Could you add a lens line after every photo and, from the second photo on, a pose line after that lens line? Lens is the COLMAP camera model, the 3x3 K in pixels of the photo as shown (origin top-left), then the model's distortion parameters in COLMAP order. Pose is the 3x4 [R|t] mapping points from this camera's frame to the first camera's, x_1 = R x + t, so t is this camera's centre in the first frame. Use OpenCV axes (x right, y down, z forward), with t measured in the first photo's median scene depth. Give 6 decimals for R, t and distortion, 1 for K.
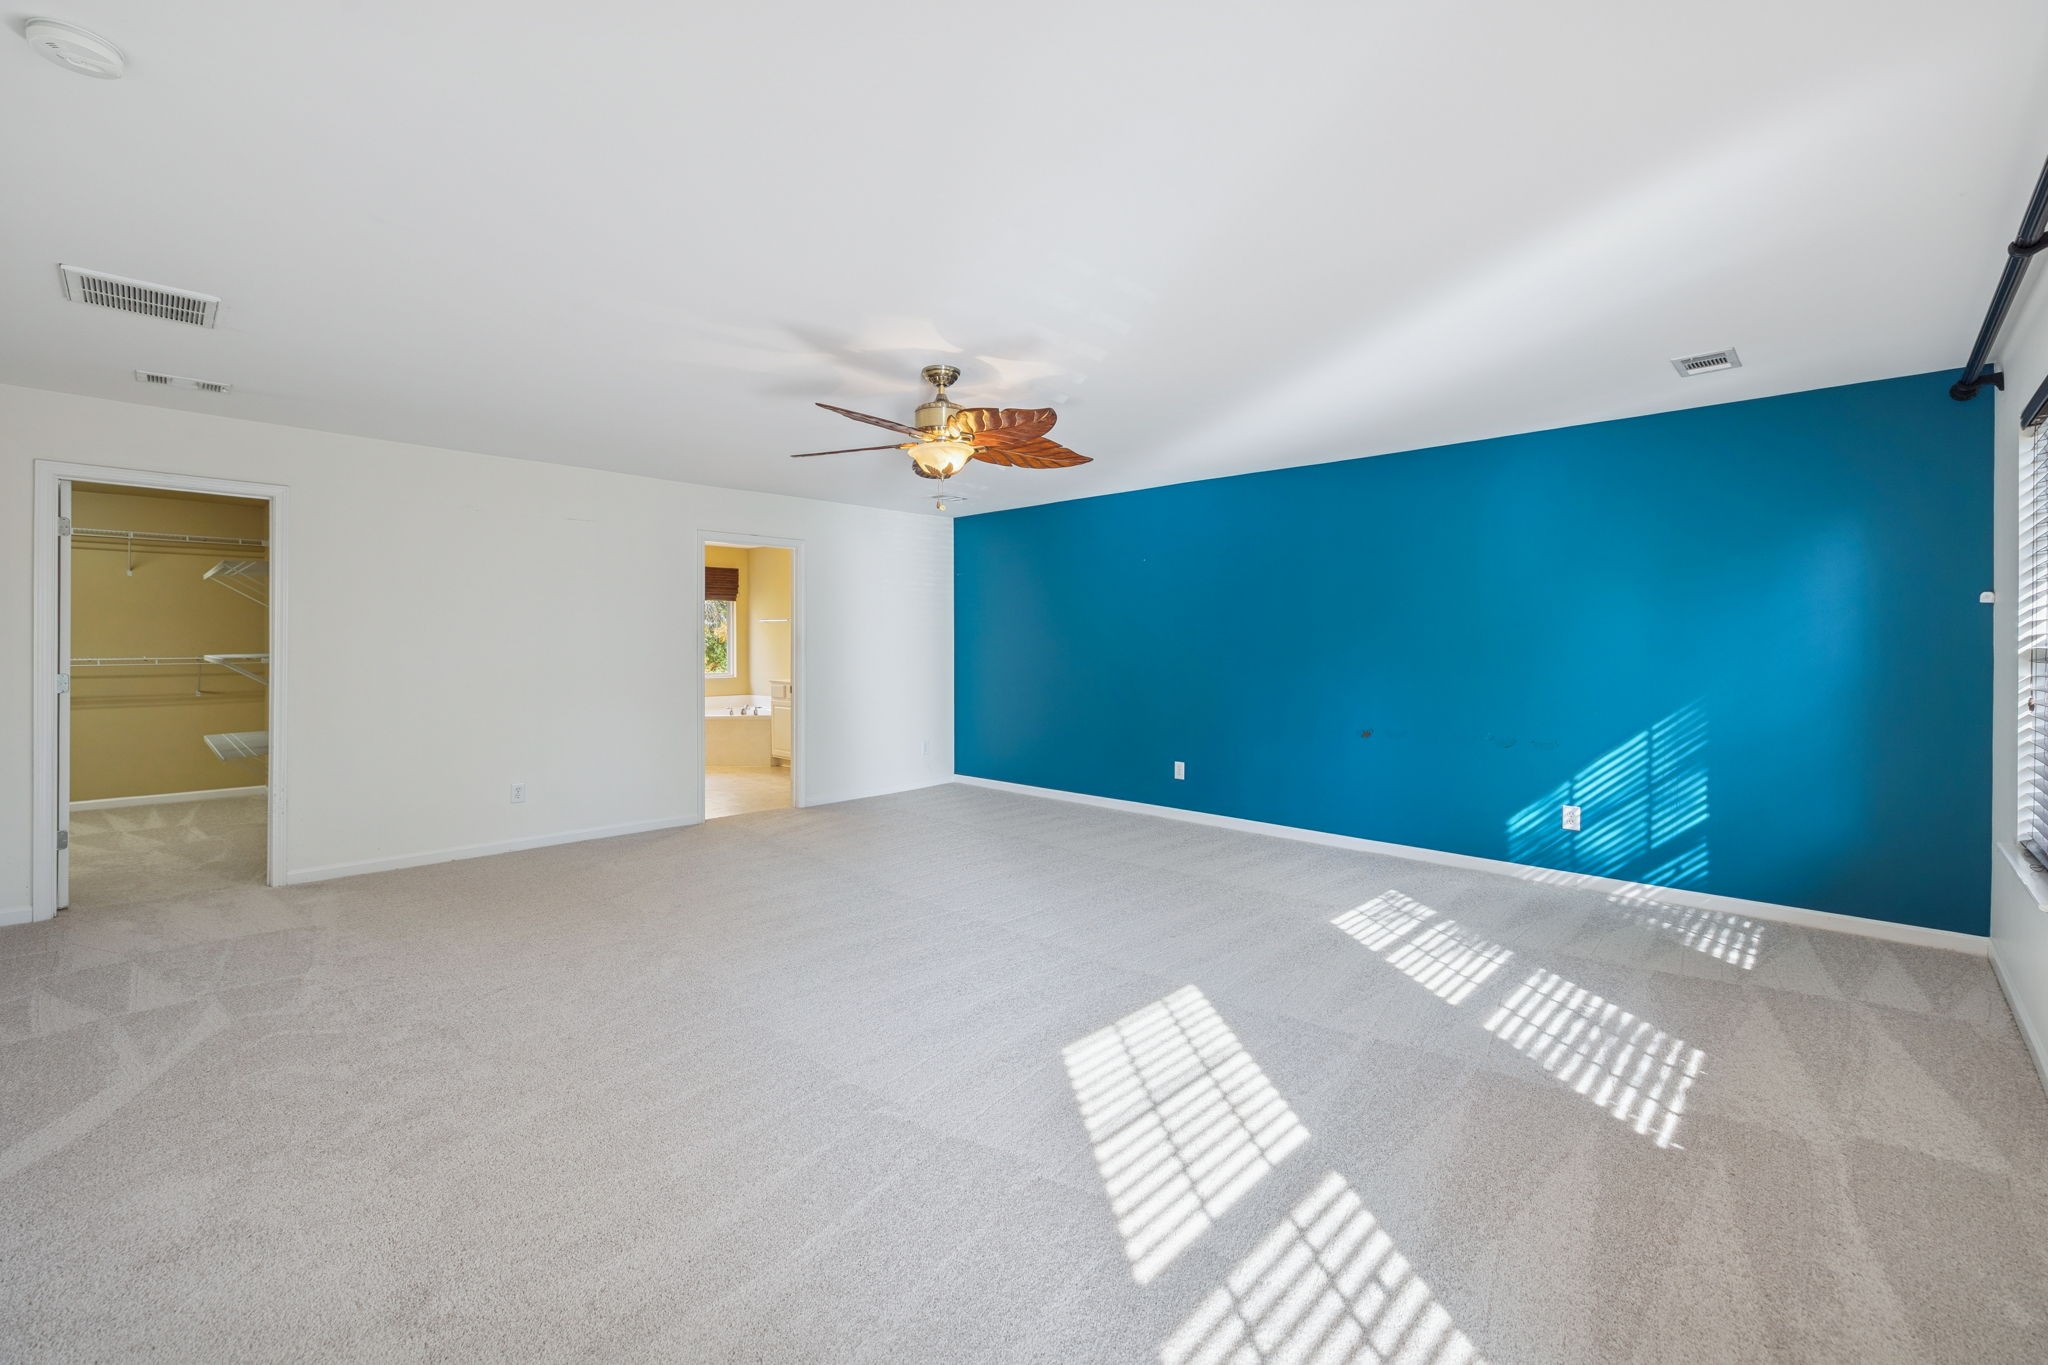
lens RADIAL K [[861.8, 0, 1028.5], [0, 861.8, 649.1], [0, 0, 1]] dist [-0.000497, 0.000075]
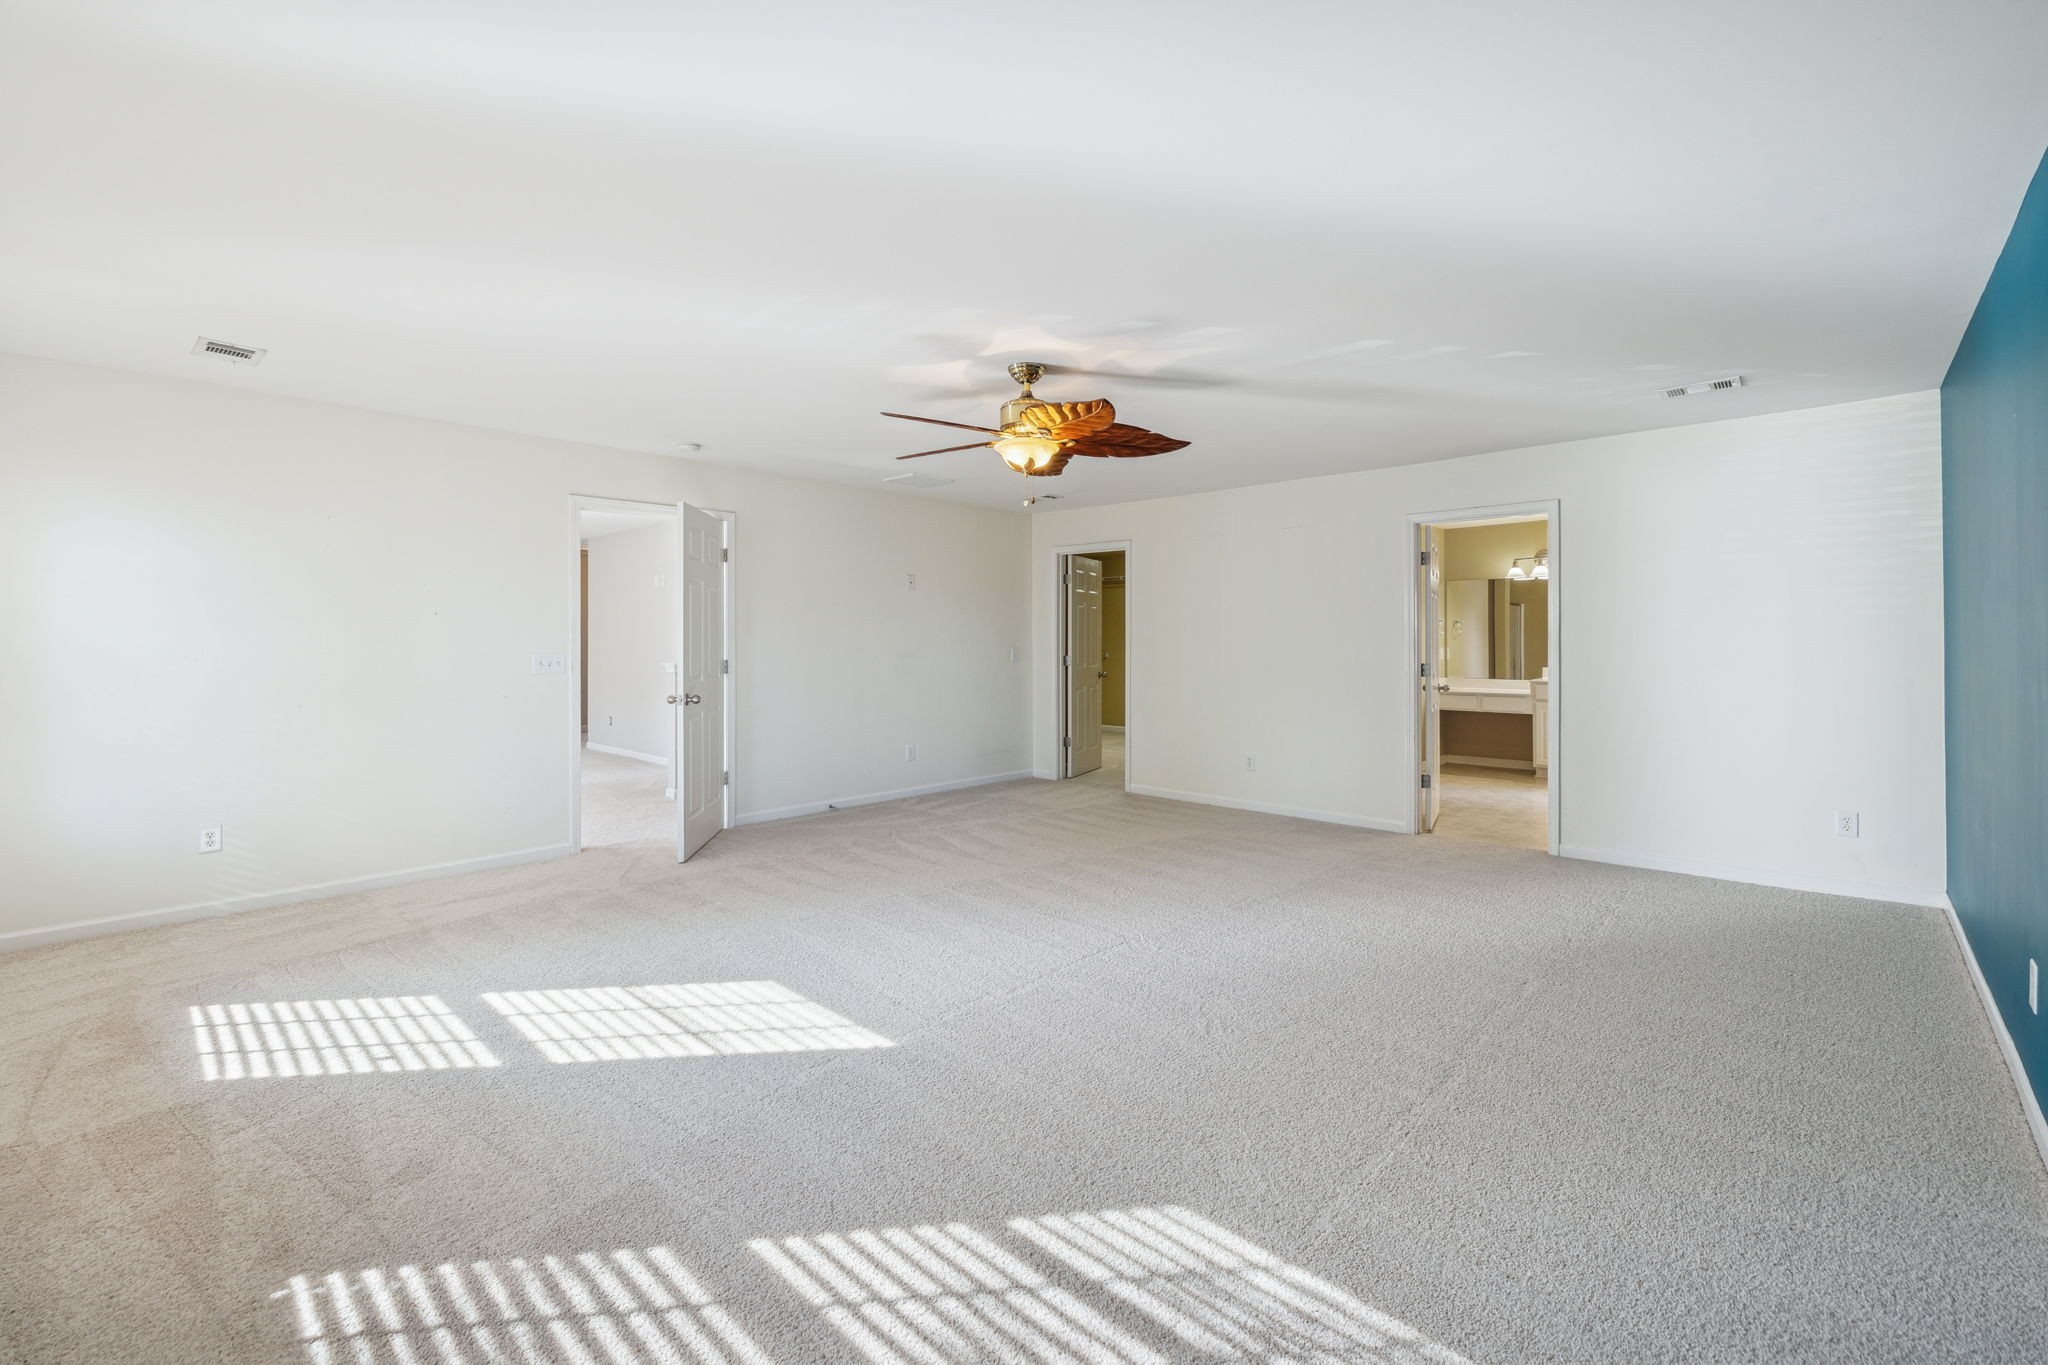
lens RADIAL K [[866.0, 0, 1023.4], [0, 866.0, 640.8], [0, 0, 1]] dist [0.001089, -0.000231]
pose [[0.010080, -0.000646, -0.999949, 1.040254], [-0.004221, 0.999991, -0.000688, -0.002970], [0.999940, 0.004228, 0.010077, 1.122687]]
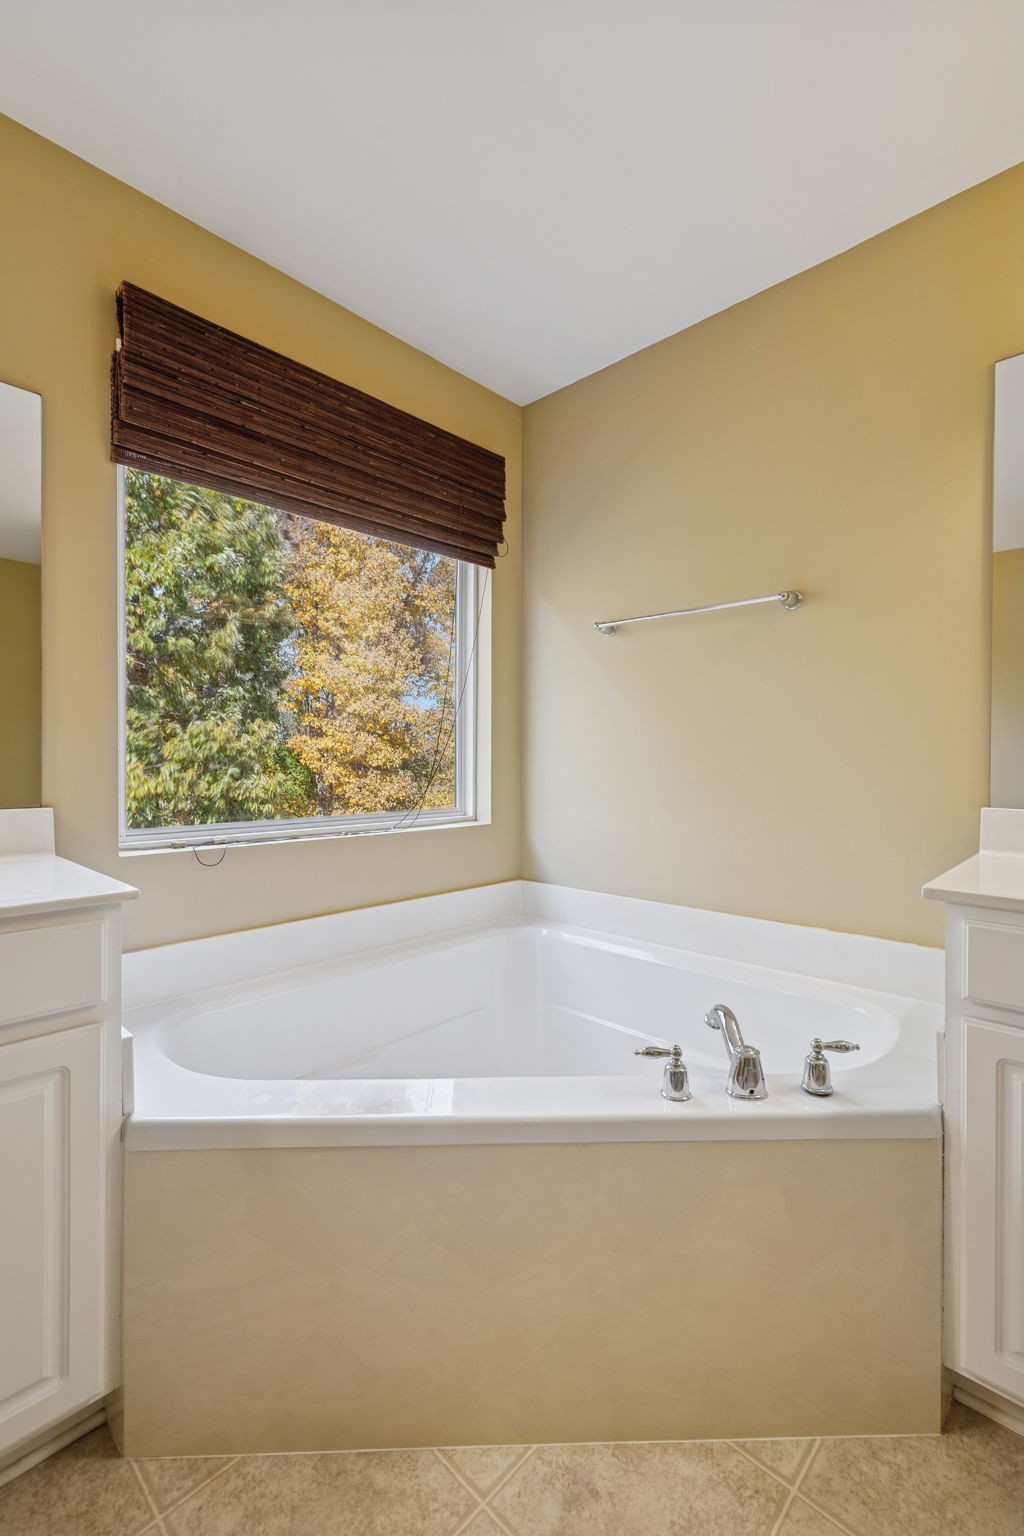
lens RADIAL K [[646.3, 0, 503.7], [0, 646.3, 765.8], [0, 0, 1]] dist [-0.000497, 0.000075]
pose [[0.999905, 0.010125, 0.009381, -1.094306], [-0.010143, 0.999947, 0.001918, 0.038739], [-0.009361, -0.002013, 0.999954, 2.522061]]
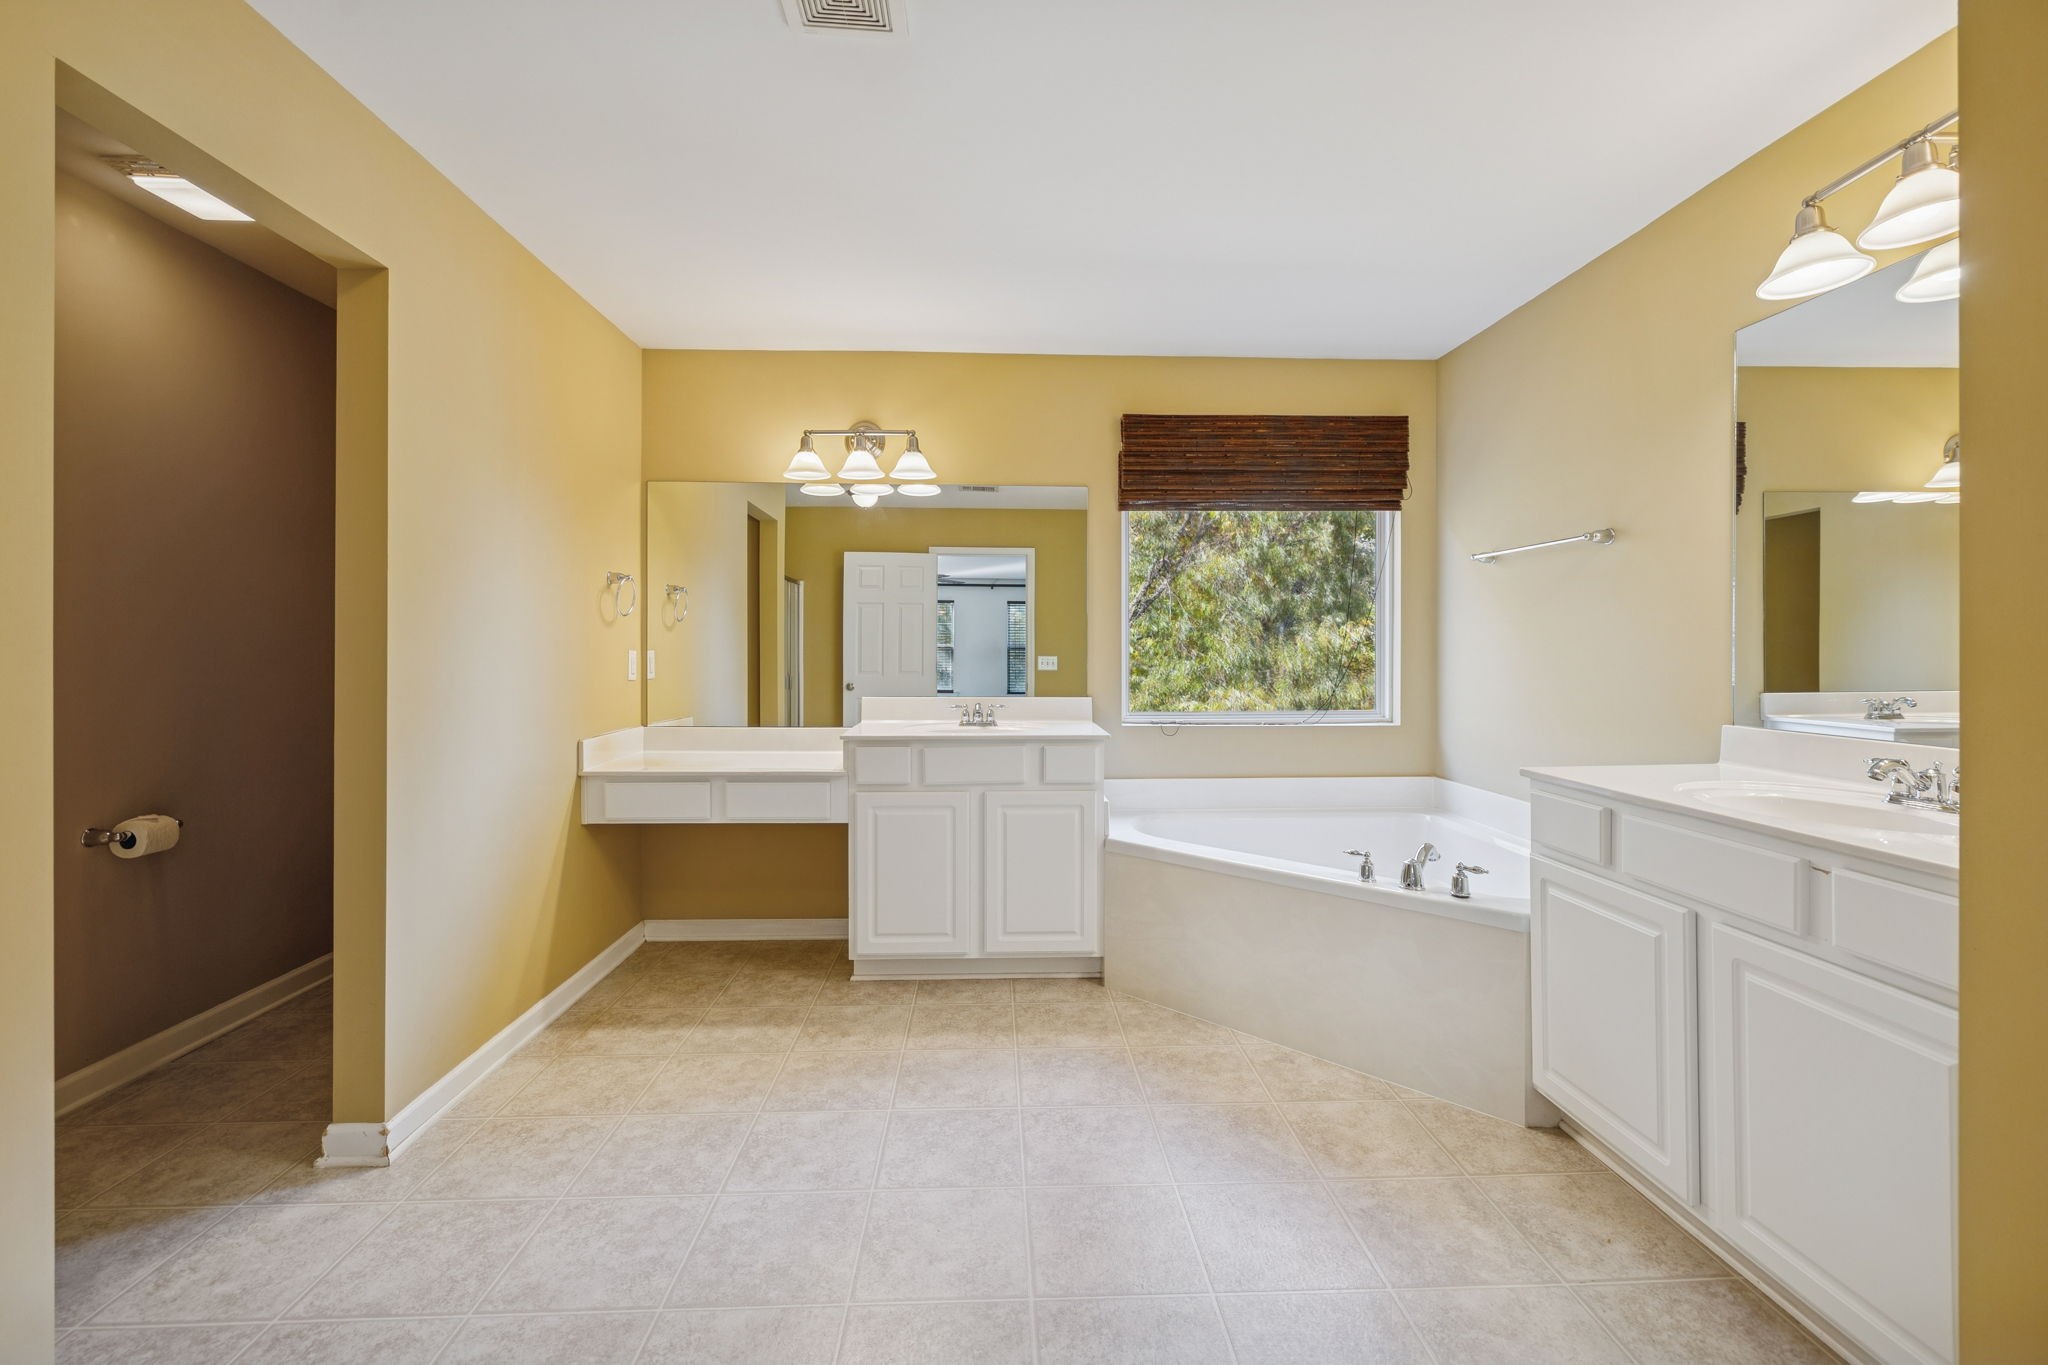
lens RADIAL K [[861.8, 0, 1028.5], [0, 861.8, 649.1], [0, 0, 1]] dist [-0.000497, 0.000075]
pose [[0.721579, 0.004707, -0.692316, -0.666889], [-0.006895, 0.999976, -0.000389, 0.008238], [0.692298, 0.005054, 0.721594, 2.081573]]
